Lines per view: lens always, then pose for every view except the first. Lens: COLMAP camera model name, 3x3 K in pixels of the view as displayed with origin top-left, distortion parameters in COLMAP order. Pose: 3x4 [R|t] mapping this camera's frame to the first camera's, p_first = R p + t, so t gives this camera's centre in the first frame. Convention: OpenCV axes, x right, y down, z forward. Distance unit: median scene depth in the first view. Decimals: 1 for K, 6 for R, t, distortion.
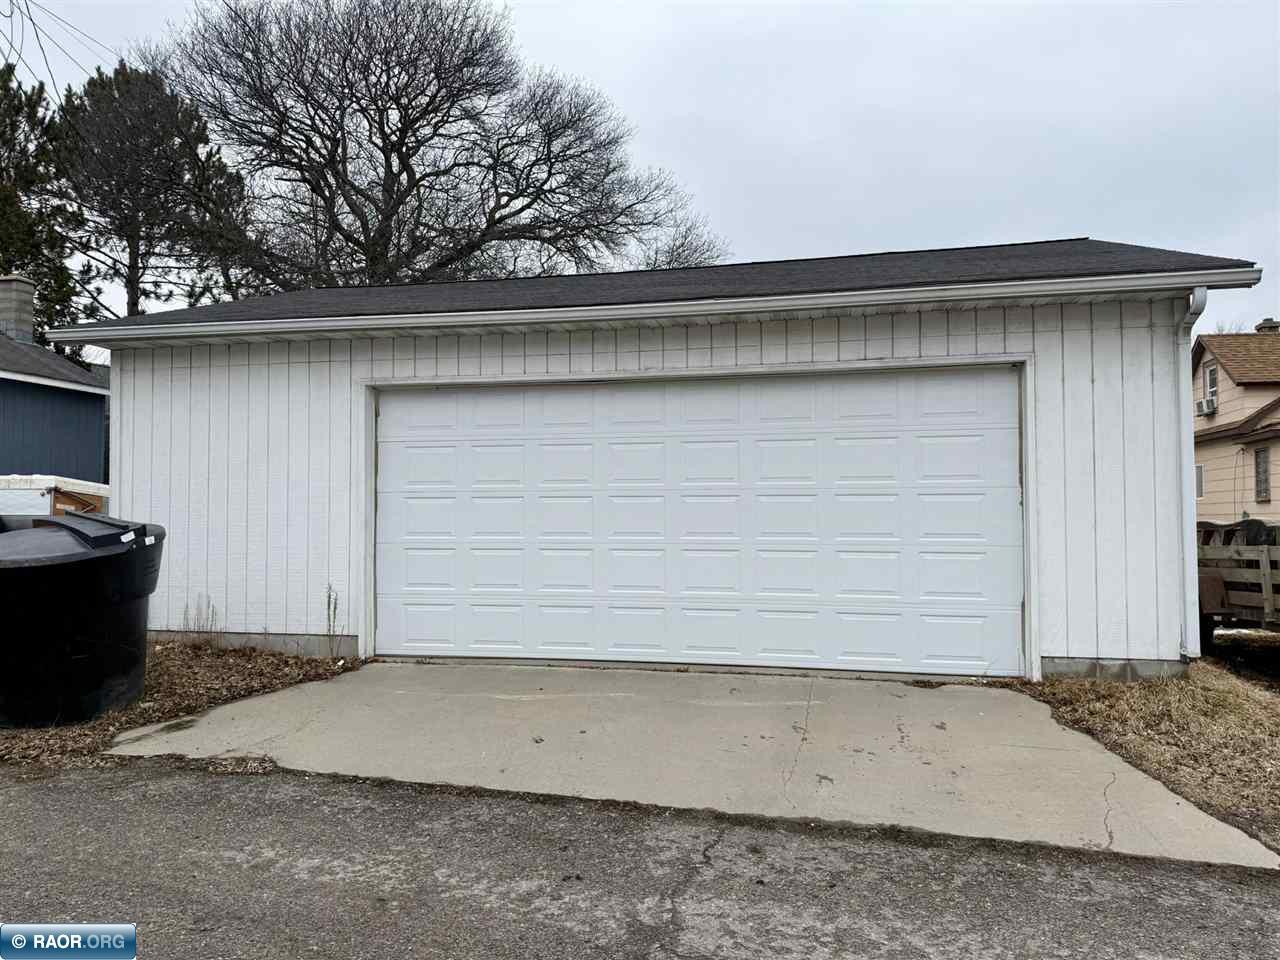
lens RADIAL K [[912.9, 0, 640.0], [0, 912.9, 480.0], [0, 0, 1]] dist [-0.007761, -0.008541]
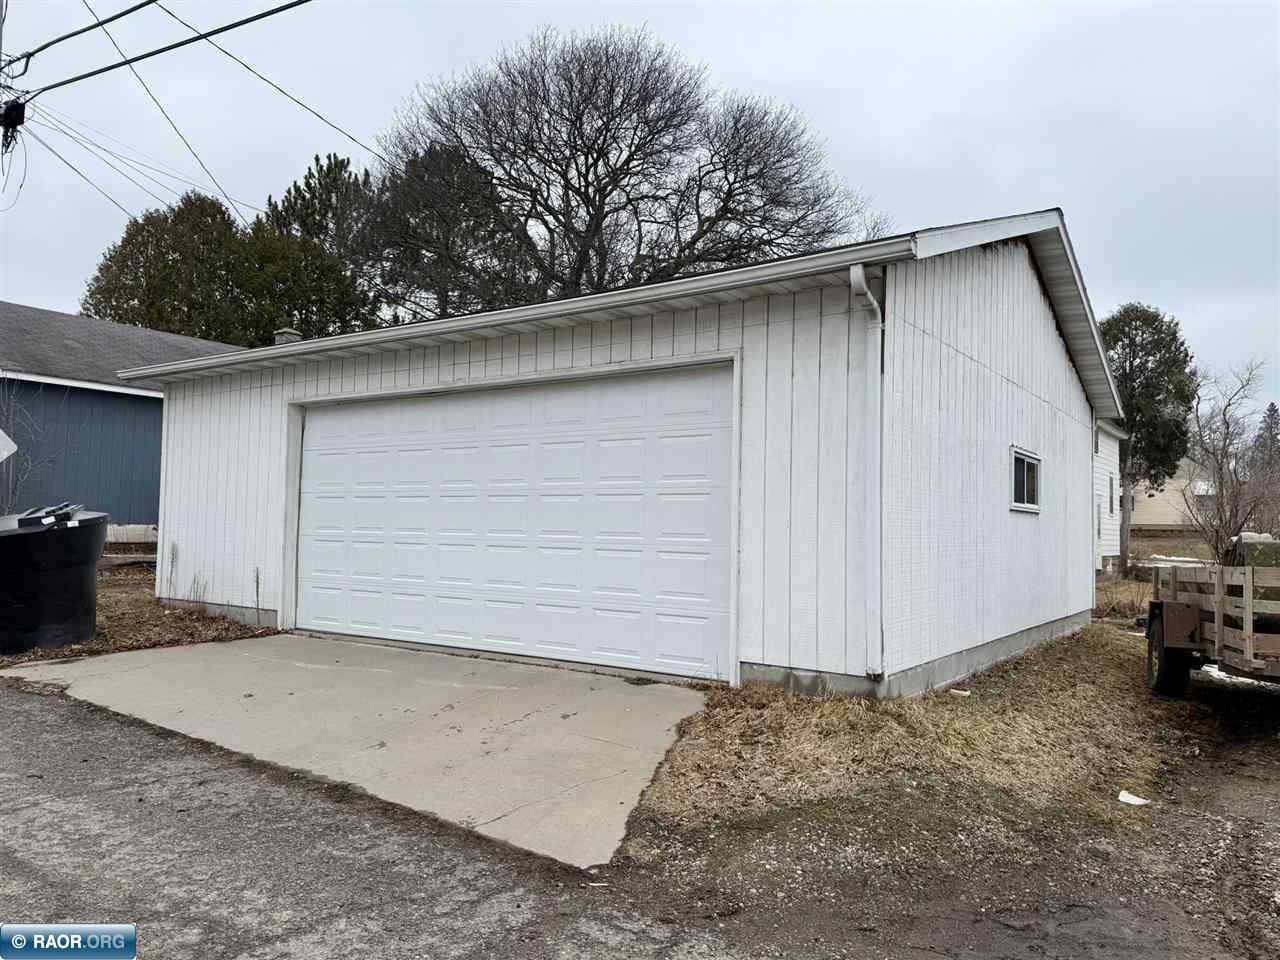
lens RADIAL K [[901.1, 0, 640.0], [0, 901.1, 480.0], [0, 0, 1]] dist [0.006489, -0.030458]
pose [[0.930762, -0.000051, -0.365626, 1.000748], [-0.006929, 0.999818, -0.017778, 0.027237], [0.365560, 0.019080, 0.930592, 0.102927]]
